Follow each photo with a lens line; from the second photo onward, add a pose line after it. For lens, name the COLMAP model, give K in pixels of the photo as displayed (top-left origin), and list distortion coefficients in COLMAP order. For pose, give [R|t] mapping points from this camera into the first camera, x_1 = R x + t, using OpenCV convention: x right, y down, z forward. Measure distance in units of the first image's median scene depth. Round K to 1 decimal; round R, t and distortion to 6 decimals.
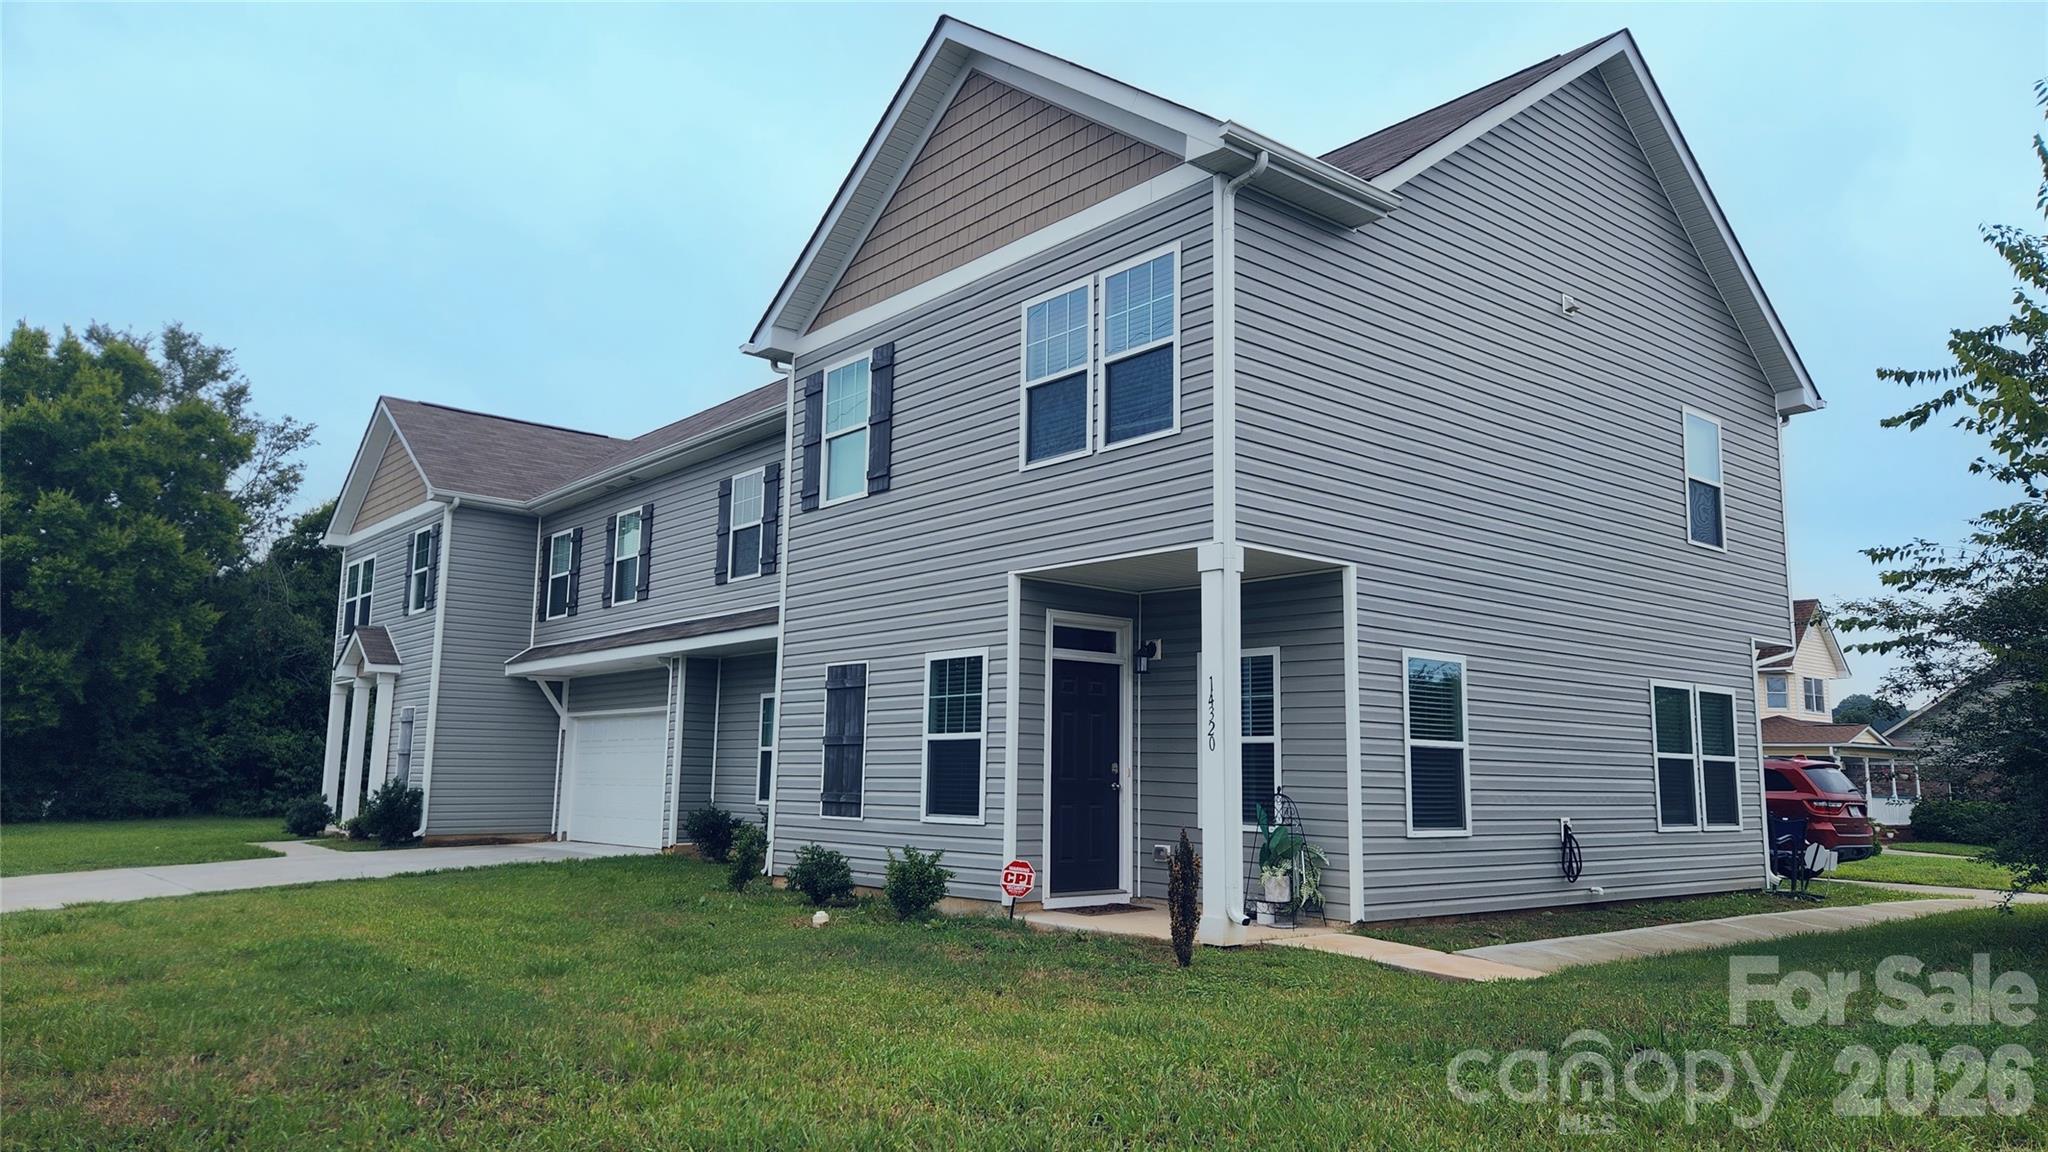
lens RADIAL K [[1362.8, 0, 1024.0], [0, 1362.8, 576.0], [0, 0, 1]] dist [0.091227, -0.079230]
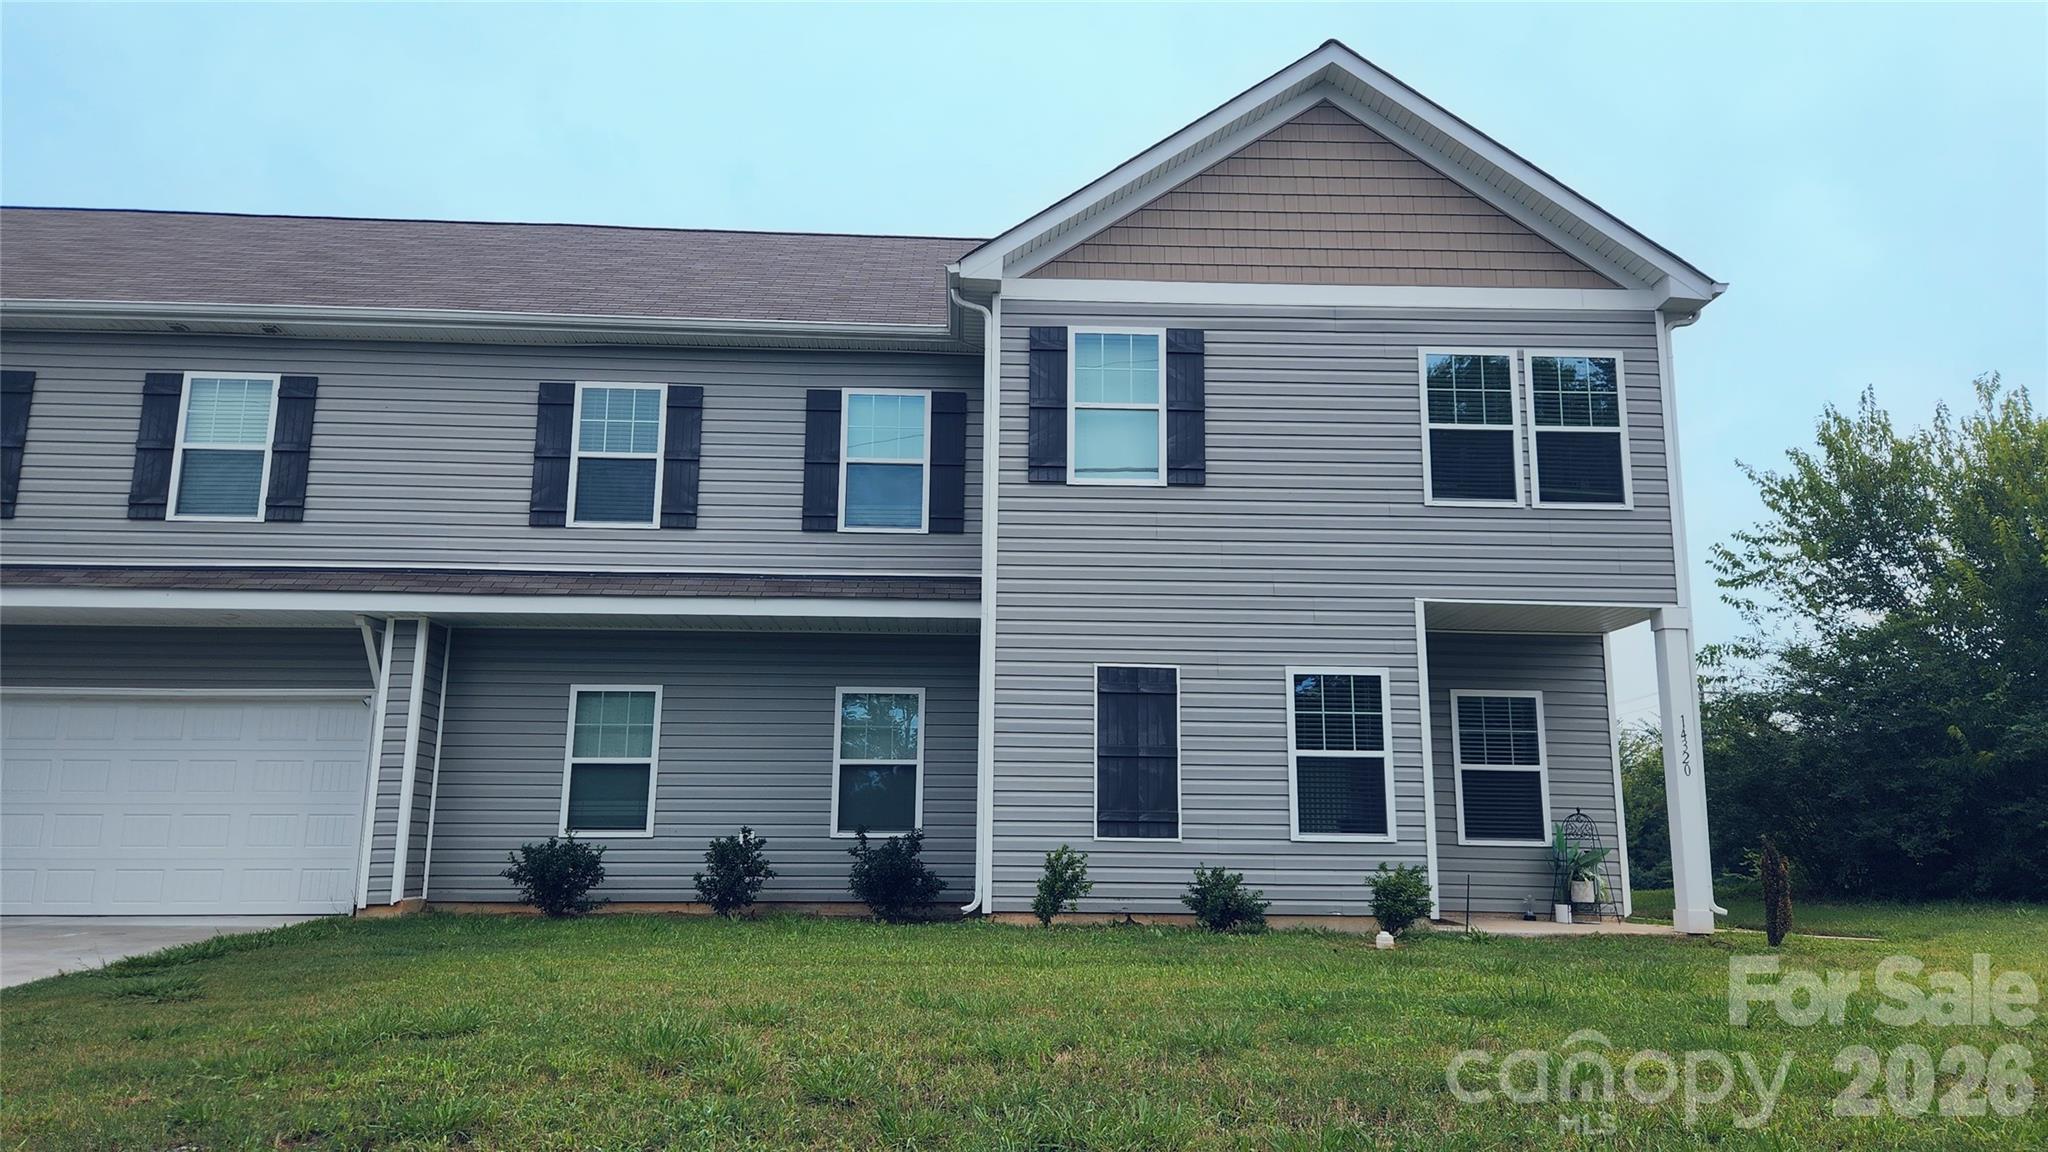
lens RADIAL K [[1362.8, 0, 1024.0], [0, 1362.8, 576.0], [0, 0, 1]] dist [0.091227, -0.079230]
pose [[0.611333, 0.142953, 0.778355, -0.895067], [-0.115911, 0.989117, -0.090623, 0.097128], [-0.782839, -0.034819, 0.621249, 0.514395]]
